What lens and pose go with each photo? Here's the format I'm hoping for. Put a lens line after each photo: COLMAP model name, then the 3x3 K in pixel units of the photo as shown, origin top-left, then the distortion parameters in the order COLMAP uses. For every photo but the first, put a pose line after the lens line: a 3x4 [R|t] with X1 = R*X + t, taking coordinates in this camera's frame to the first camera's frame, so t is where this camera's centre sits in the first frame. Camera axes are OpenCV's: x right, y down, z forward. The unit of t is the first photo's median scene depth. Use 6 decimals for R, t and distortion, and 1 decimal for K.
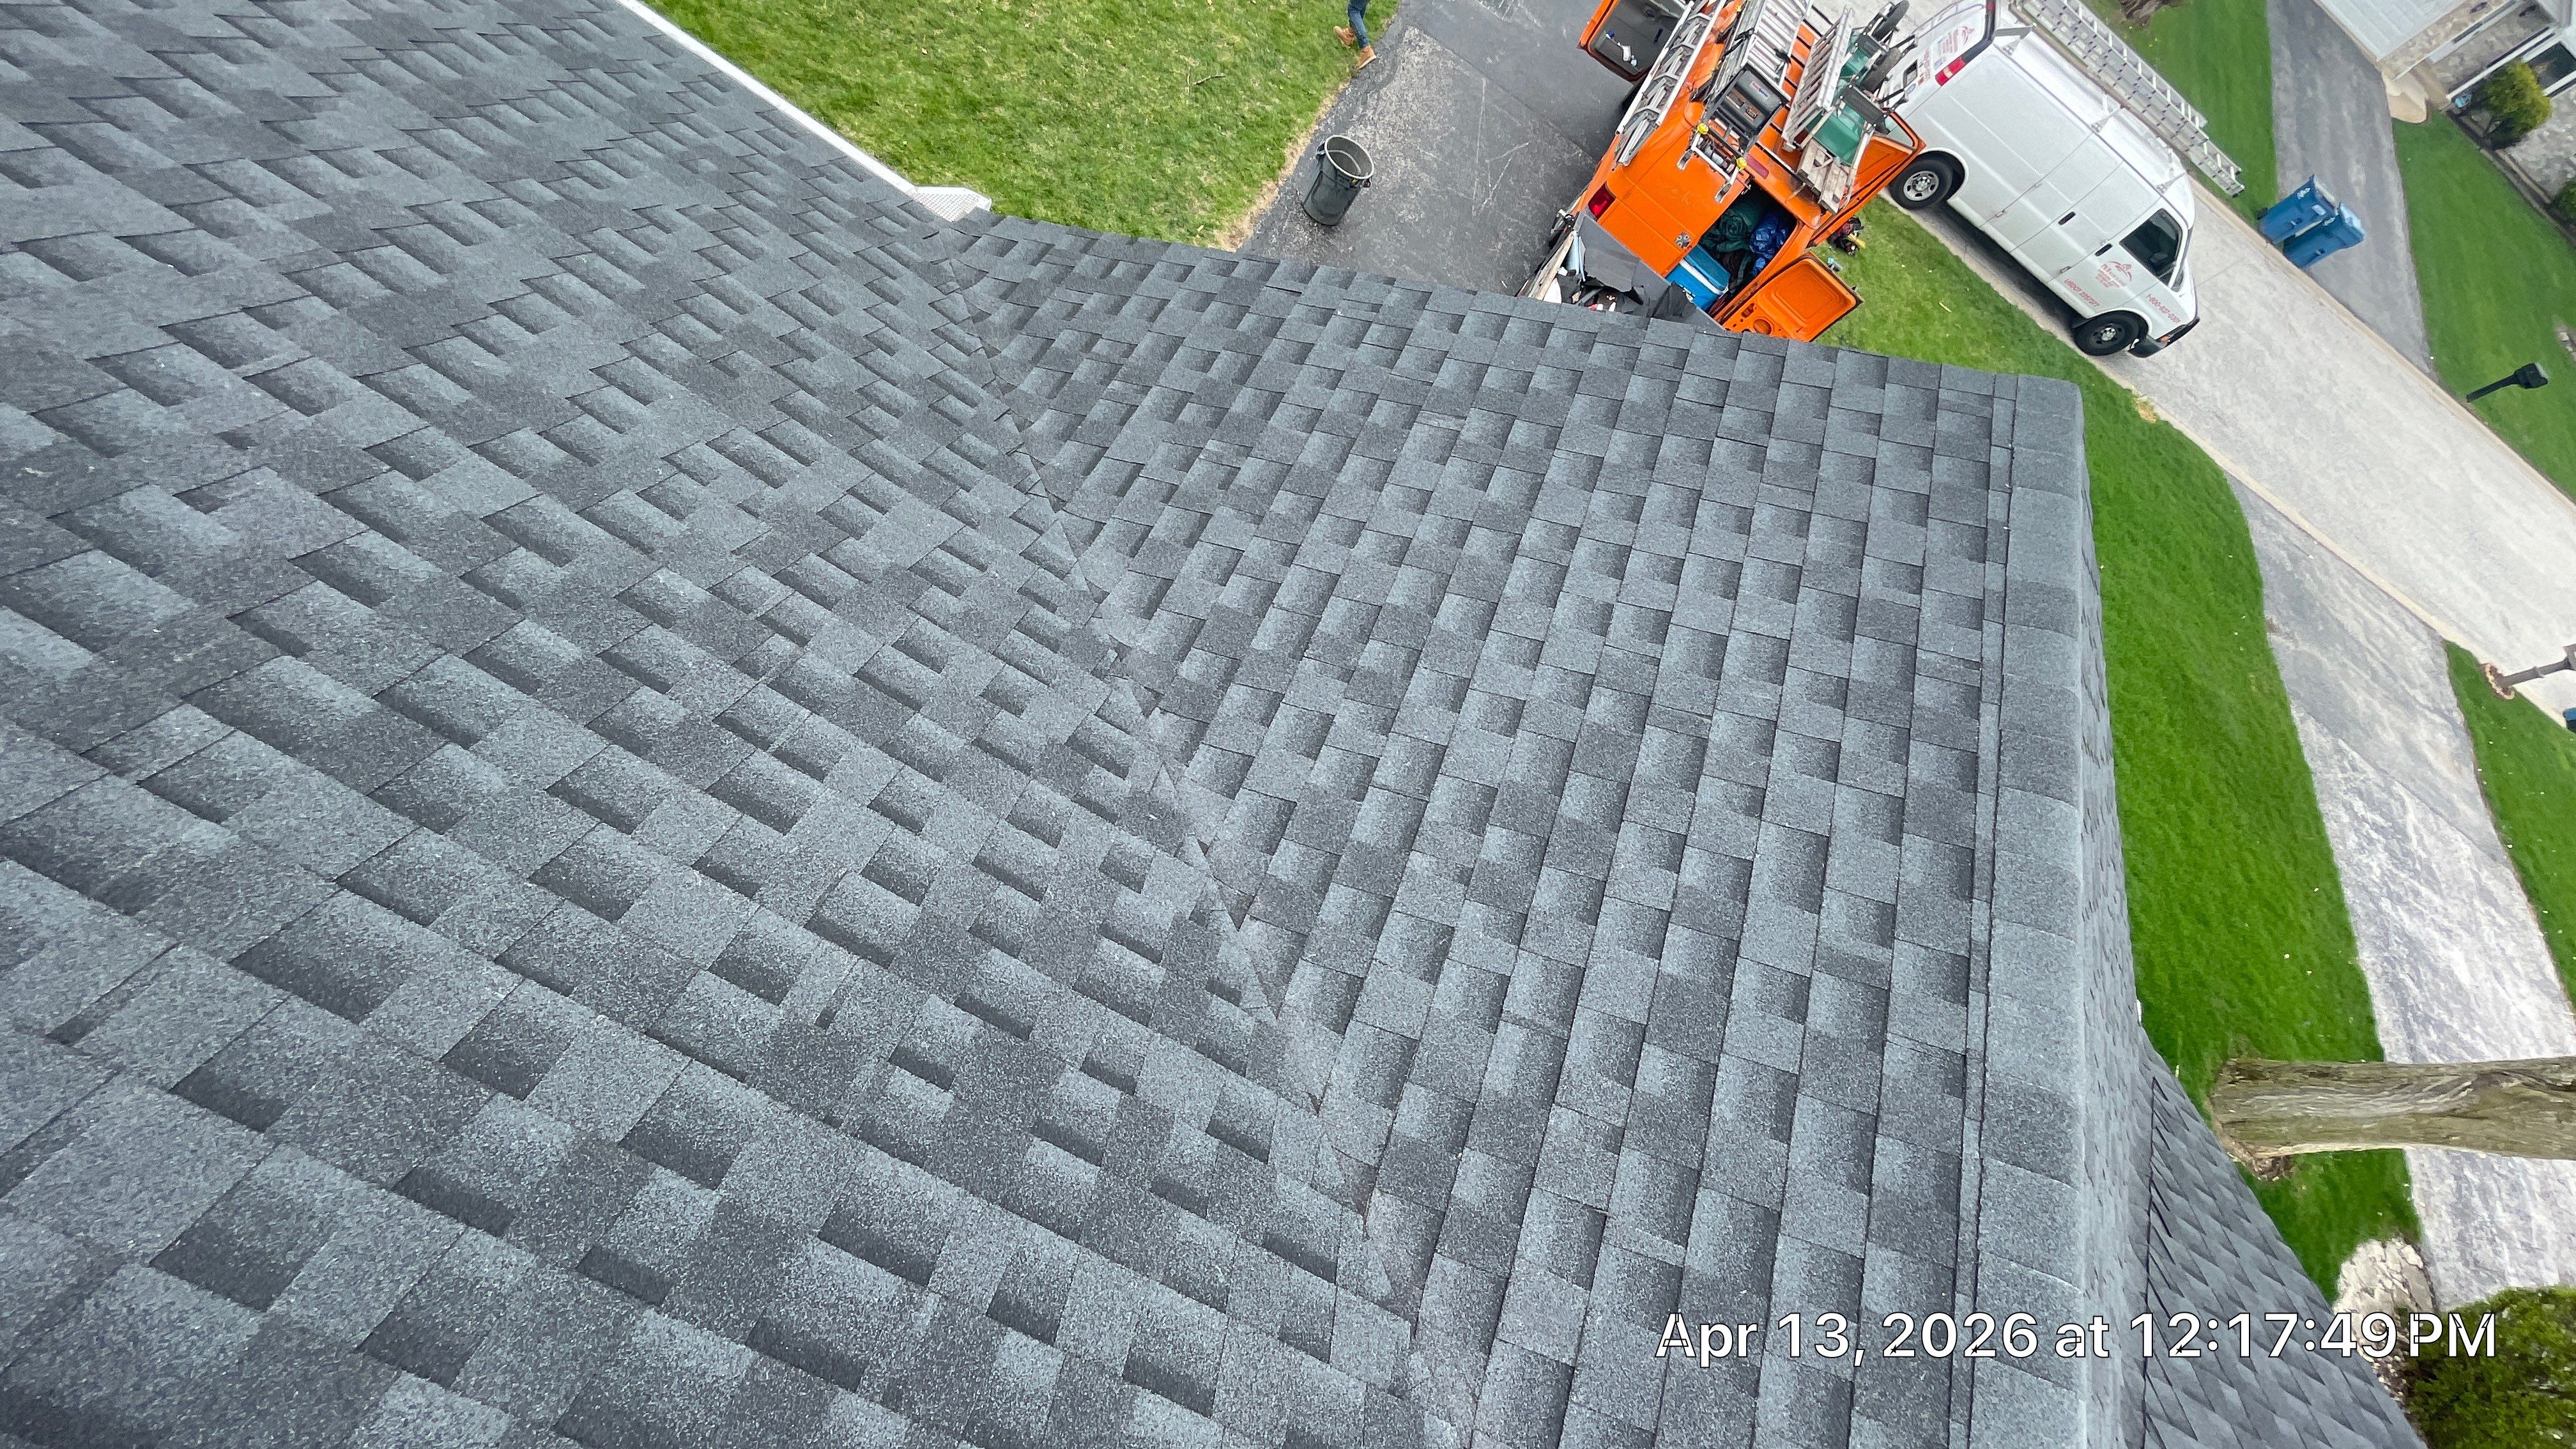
lens RADIAL K [[1040.6, 0, 1289.9], [0, 1040.6, 732.5], [0, 0, 1]] dist [-0.001623, 0.000498]
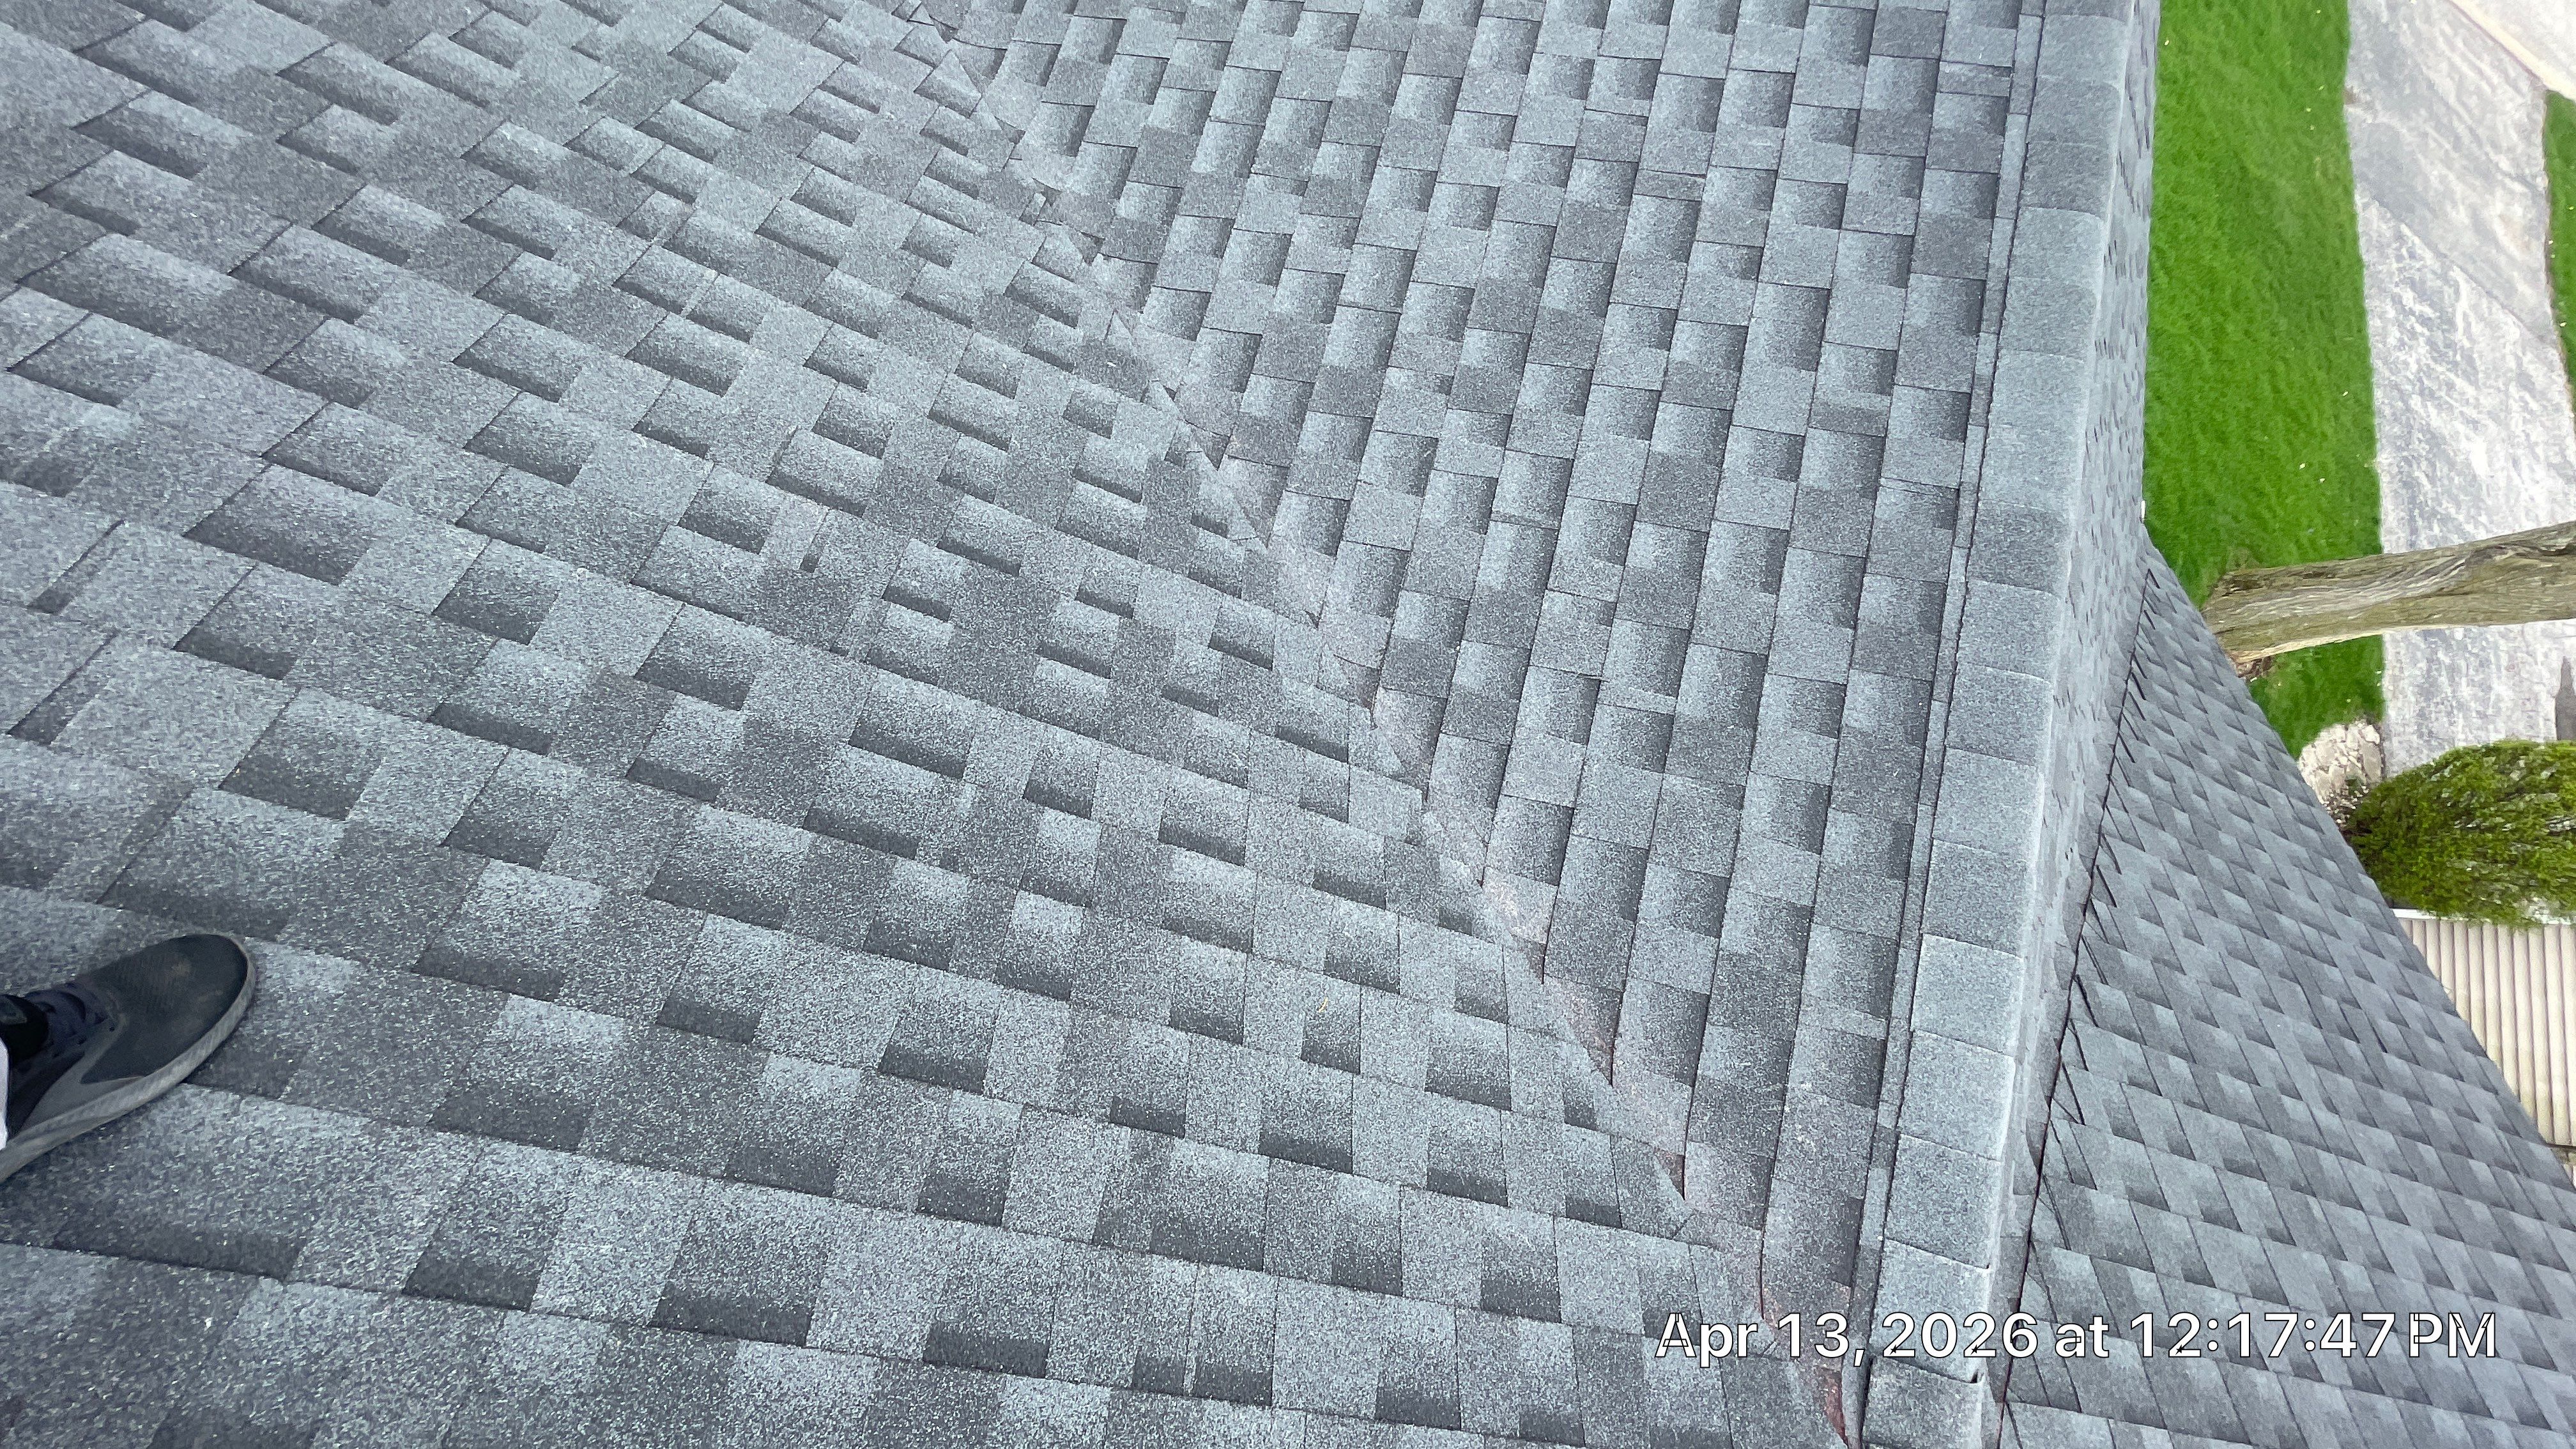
lens RADIAL K [[1040.6, 0, 1289.9], [0, 1040.6, 732.5], [0, 0, 1]] dist [-0.001623, 0.000498]
pose [[0.992076, -0.122856, -0.026301, 0.014191], [0.124890, 0.941455, 0.313154, 0.135996], [-0.013712, -0.313957, 0.949338, -0.004821]]
